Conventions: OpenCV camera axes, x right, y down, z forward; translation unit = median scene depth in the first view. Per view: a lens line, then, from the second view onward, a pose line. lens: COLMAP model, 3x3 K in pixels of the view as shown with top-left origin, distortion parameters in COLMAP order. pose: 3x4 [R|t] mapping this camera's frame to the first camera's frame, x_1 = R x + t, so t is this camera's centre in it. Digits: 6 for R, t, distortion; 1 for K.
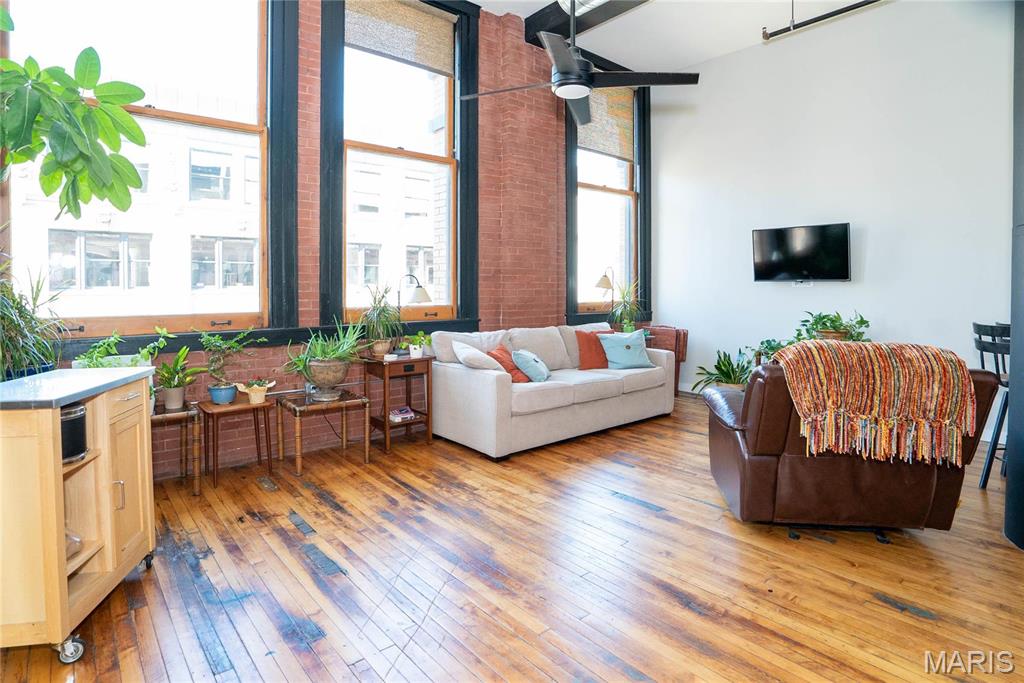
lens RADIAL K [[555.3, 0, 511.8], [0, 555.3, 293.5], [0, 0, 1]] dist [-0.025755, 0.001349]
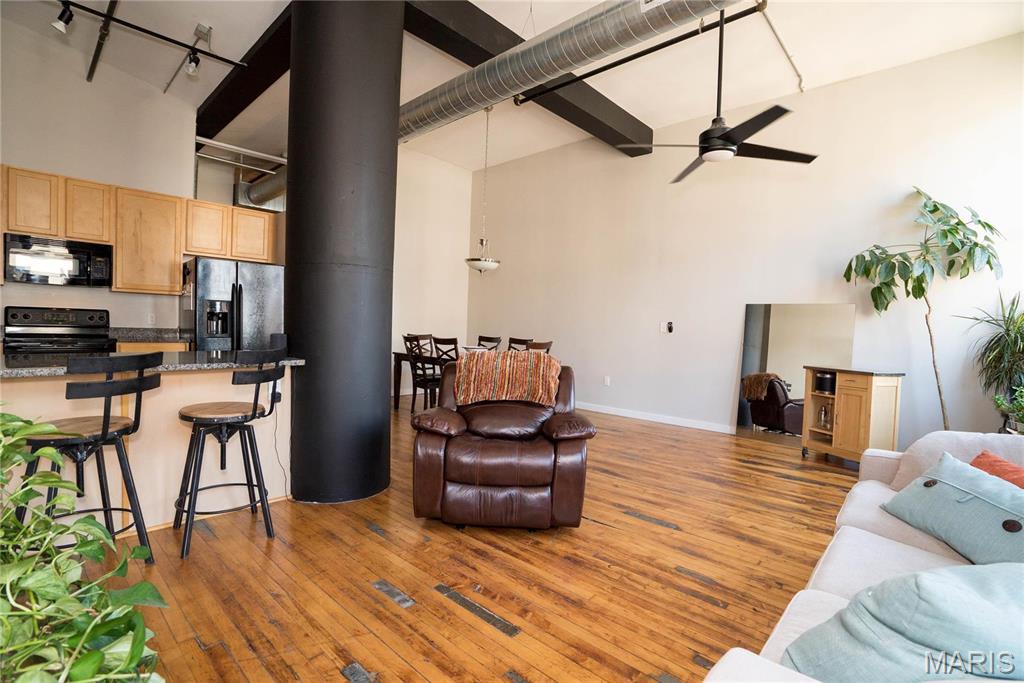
lens RADIAL K [[478.5, 0, 516.4], [0, 478.5, 342.2], [0, 0, 1]] dist [-0.062930, 0.023594]
pose [[-0.991973, -0.027735, -0.123373, 0.522904], [-0.033257, 0.998525, 0.042922, 0.000782], [0.122001, 0.046681, -0.991432, 1.600761]]
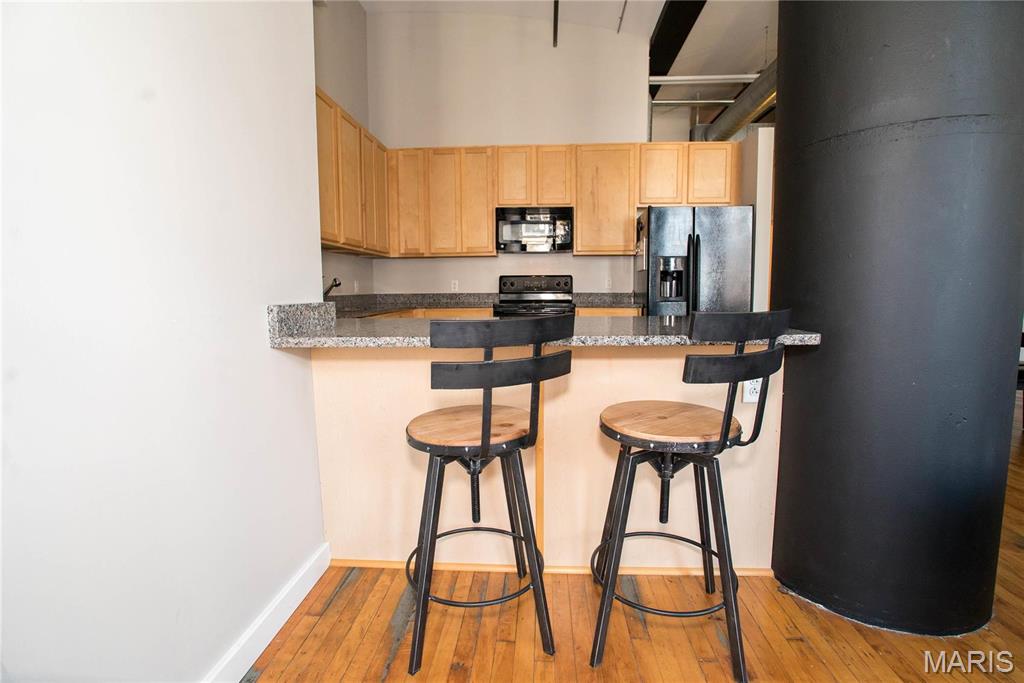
lens RADIAL K [[478.5, 0, 516.4], [0, 478.5, 342.2], [0, 0, 1]] dist [-0.062930, 0.023594]
pose [[-0.719642, -0.072414, 0.690559, 0.684896], [0.011926, 0.993111, 0.116569, 0.033226], [-0.694243, 0.092124, -0.713821, 1.236658]]
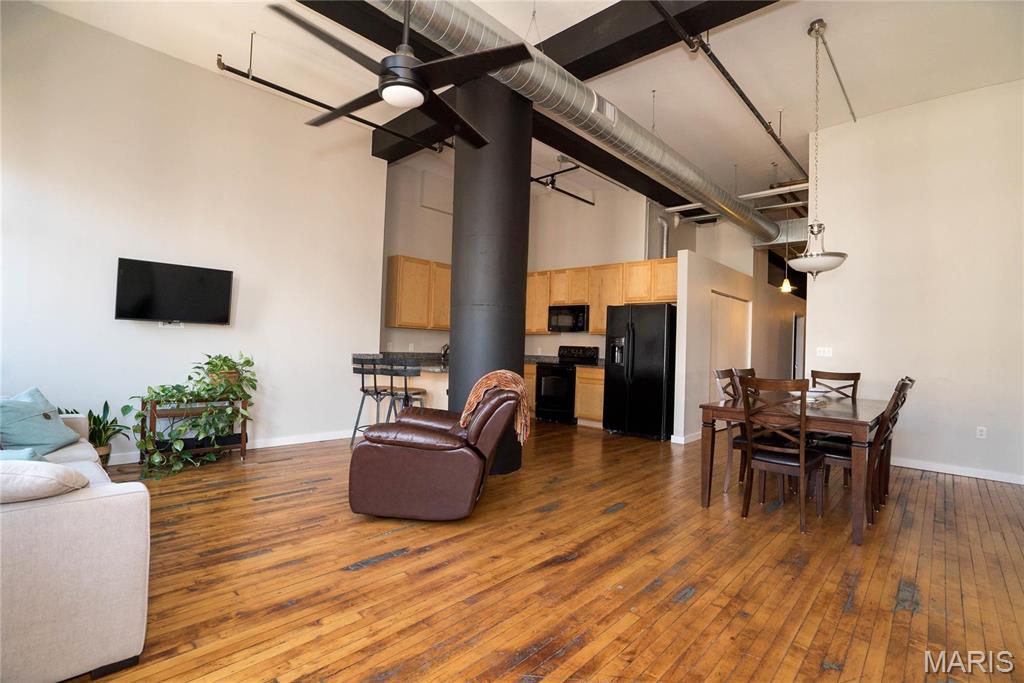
lens RADIAL K [[478.5, 0, 516.4], [0, 478.5, 342.2], [0, 0, 1]] dist [-0.062930, 0.023594]
pose [[-0.123169, 0.005519, 0.992370, -0.509386], [-0.022222, 0.999718, -0.008318, 0.009688], [-0.992137, -0.023077, -0.123012, 0.751559]]
